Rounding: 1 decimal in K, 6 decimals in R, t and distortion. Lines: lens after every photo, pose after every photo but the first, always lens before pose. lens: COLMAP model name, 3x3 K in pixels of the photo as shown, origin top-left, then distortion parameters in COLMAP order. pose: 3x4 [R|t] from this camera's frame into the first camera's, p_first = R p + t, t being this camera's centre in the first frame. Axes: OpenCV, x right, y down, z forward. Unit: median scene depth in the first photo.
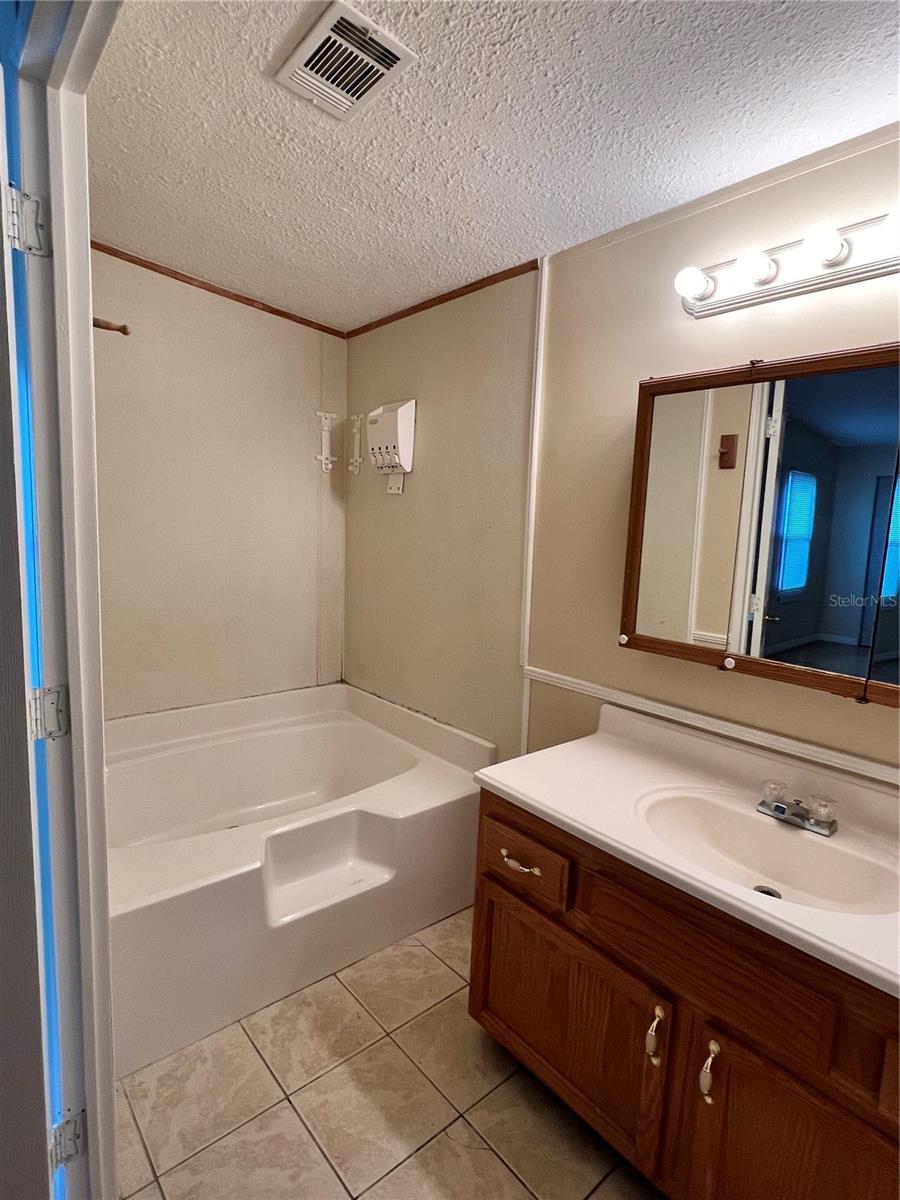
lens RADIAL K [[619.4, 0, 450.0], [0, 619.4, 600.0], [0, 0, 1]] dist [0.000693, -0.001122]
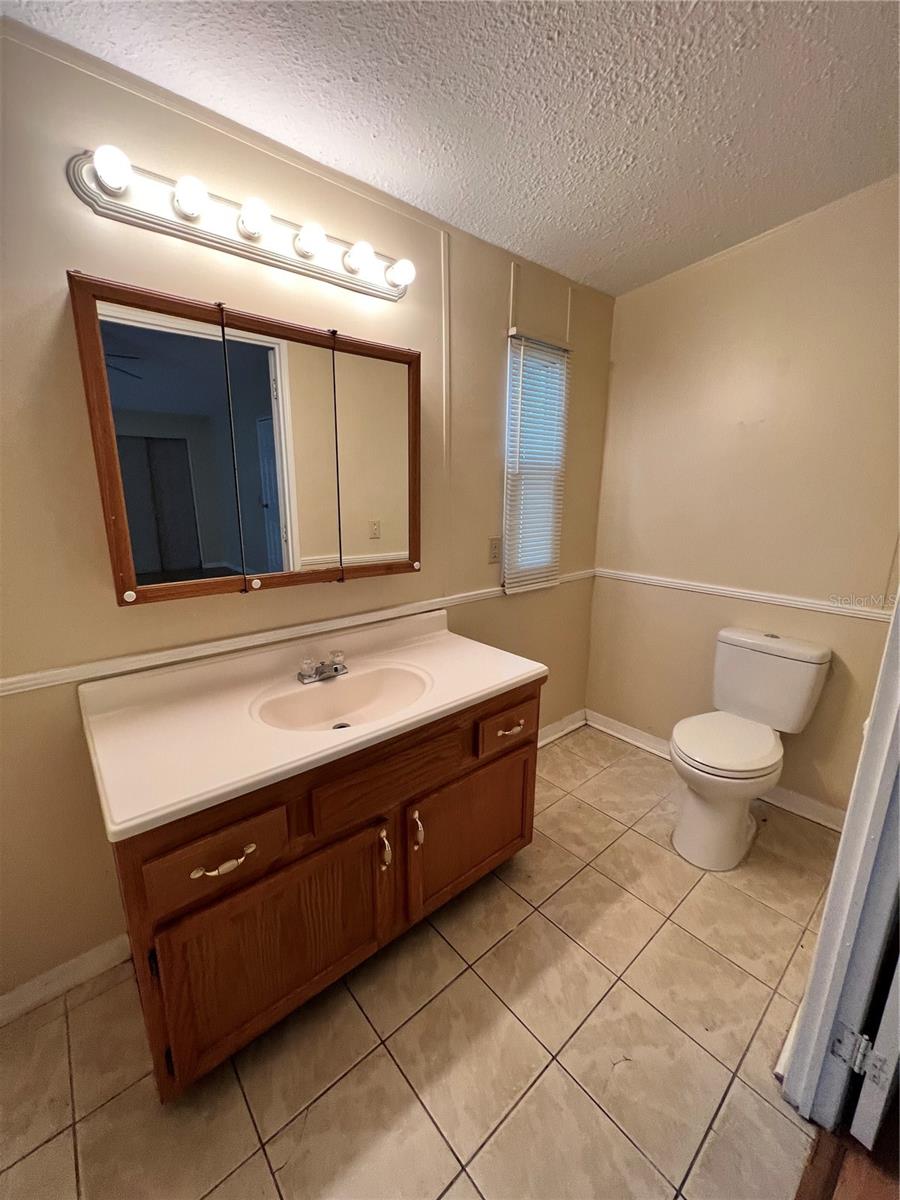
lens RADIAL K [[474.2, 0, 450.0], [0, 474.2, 600.0], [0, 0, 1]] dist [-0.000339, -0.000284]
pose [[0.009173, -0.269421, 0.962979, -0.436012], [0.122704, 0.956045, 0.266312, -0.065125], [-0.992401, 0.115718, 0.041829, 0.636026]]
